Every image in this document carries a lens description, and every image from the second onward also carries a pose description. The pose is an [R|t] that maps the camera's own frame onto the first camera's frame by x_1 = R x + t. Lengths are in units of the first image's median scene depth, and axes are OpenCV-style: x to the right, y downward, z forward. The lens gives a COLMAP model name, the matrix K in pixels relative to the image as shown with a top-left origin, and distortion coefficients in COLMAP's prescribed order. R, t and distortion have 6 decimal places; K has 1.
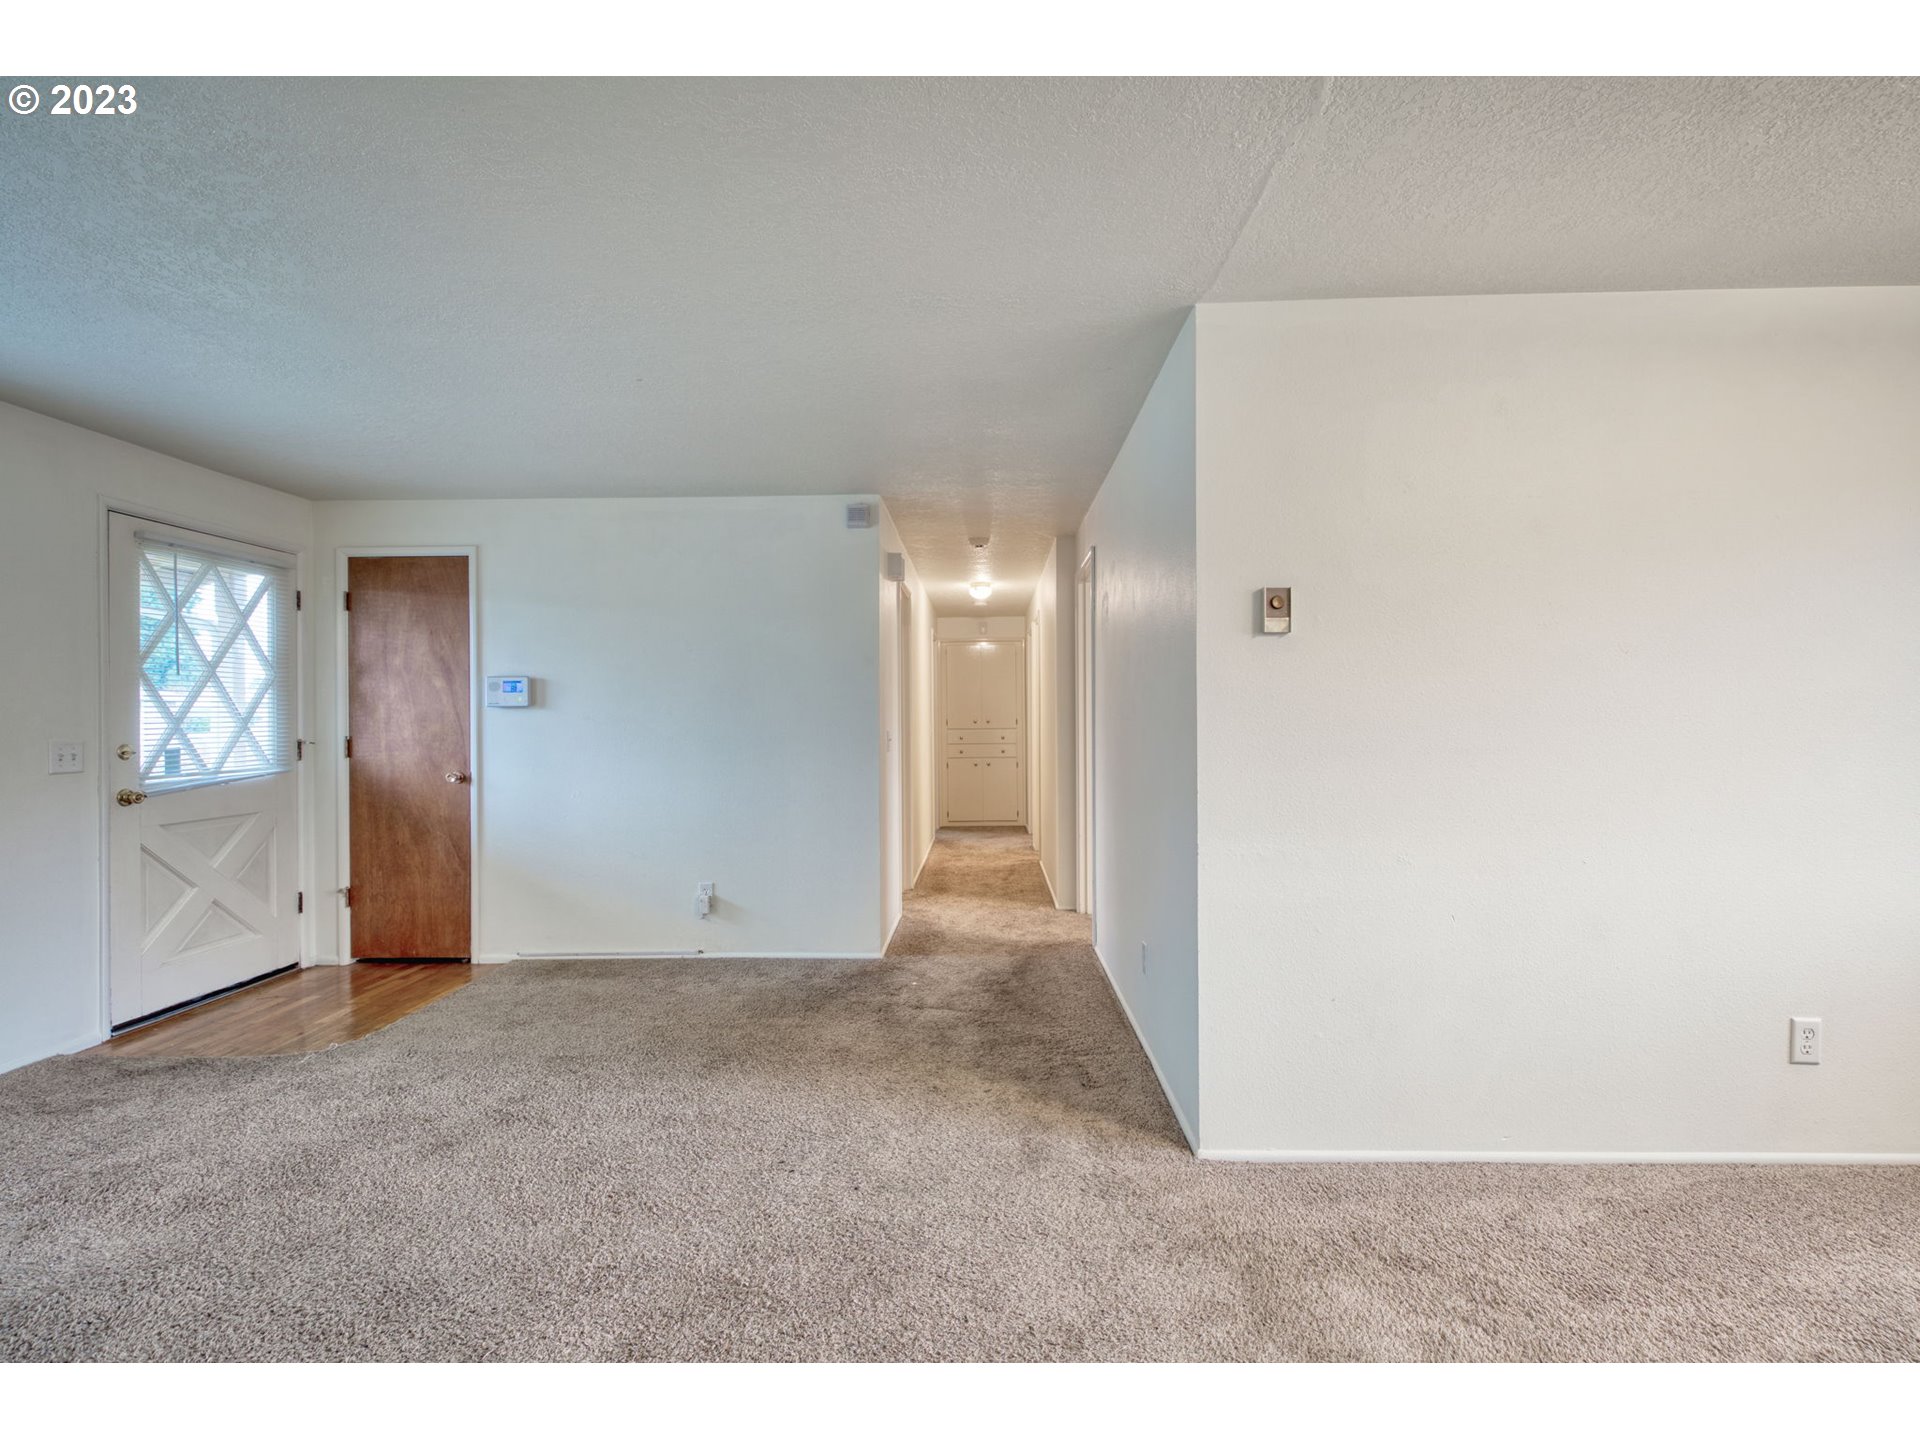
lens RADIAL K [[862.6, 0, 960.1], [0, 862.6, 722.5], [0, 0, 1]] dist [0.007307, -0.002008]
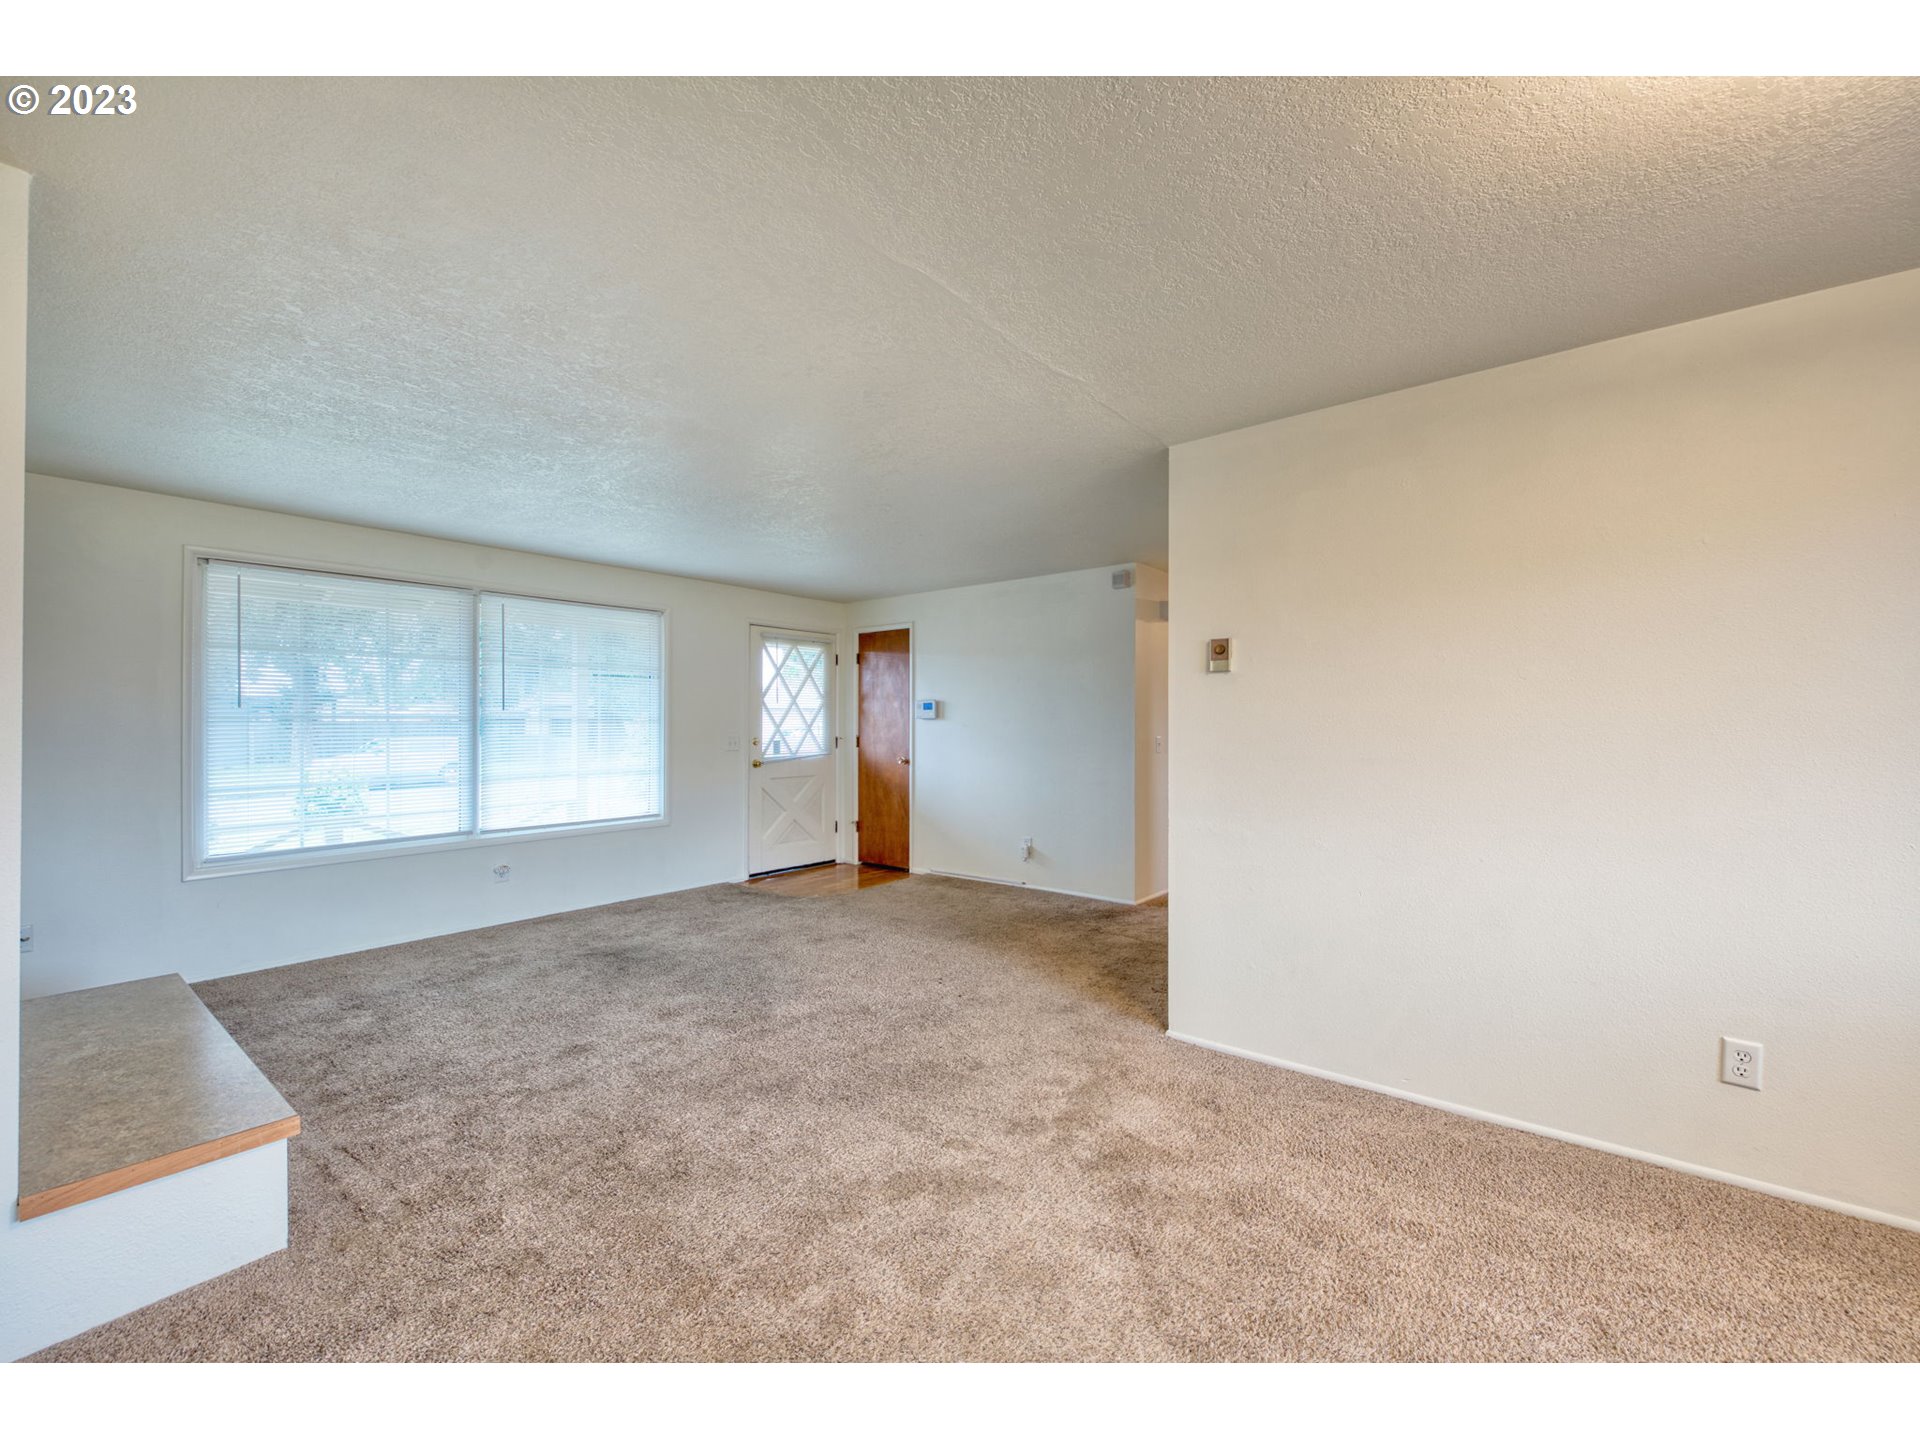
lens RADIAL K [[777.2, 0, 964.5], [0, 777.2, 719.6], [0, 0, 1]] dist [-0.000465, -0.001494]
pose [[0.798302, 0.002240, -0.602253, 0.443042], [-0.006413, 0.999968, -0.004782, -0.010126], [0.602223, 0.007680, 0.798291, -0.140134]]
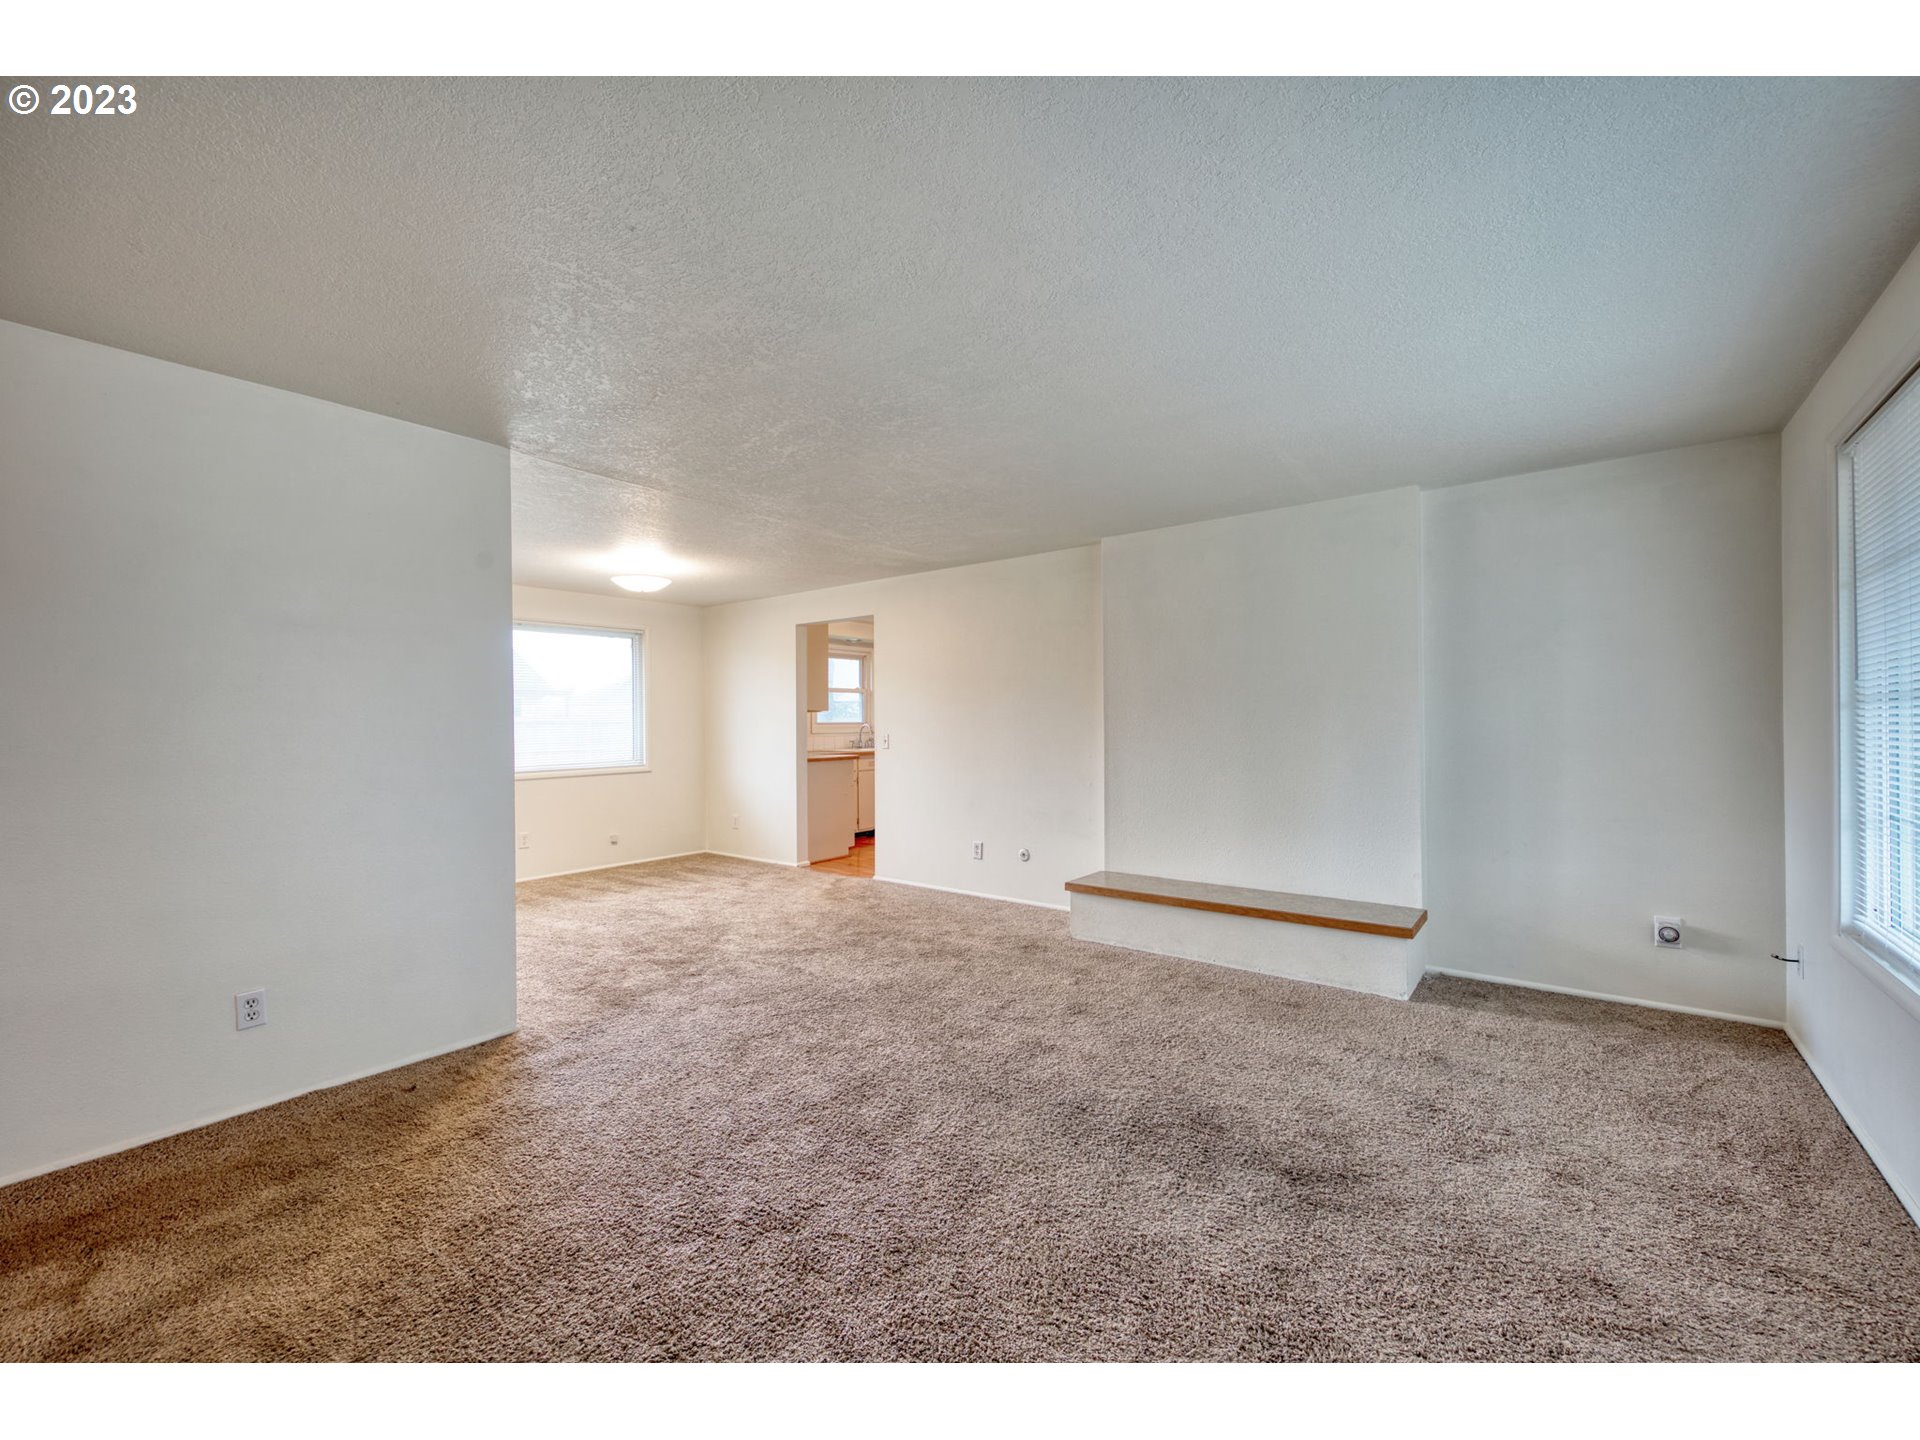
lens RADIAL K [[777.2, 0, 966.4], [0, 777.2, 721.7], [0, 0, 1]] dist [-0.000465, -0.001494]
pose [[-0.805357, 0.012583, 0.592657, -0.633216], [0.016710, 0.999859, 0.001478, -0.005629], [-0.592555, 0.011094, -0.805453, 0.903837]]
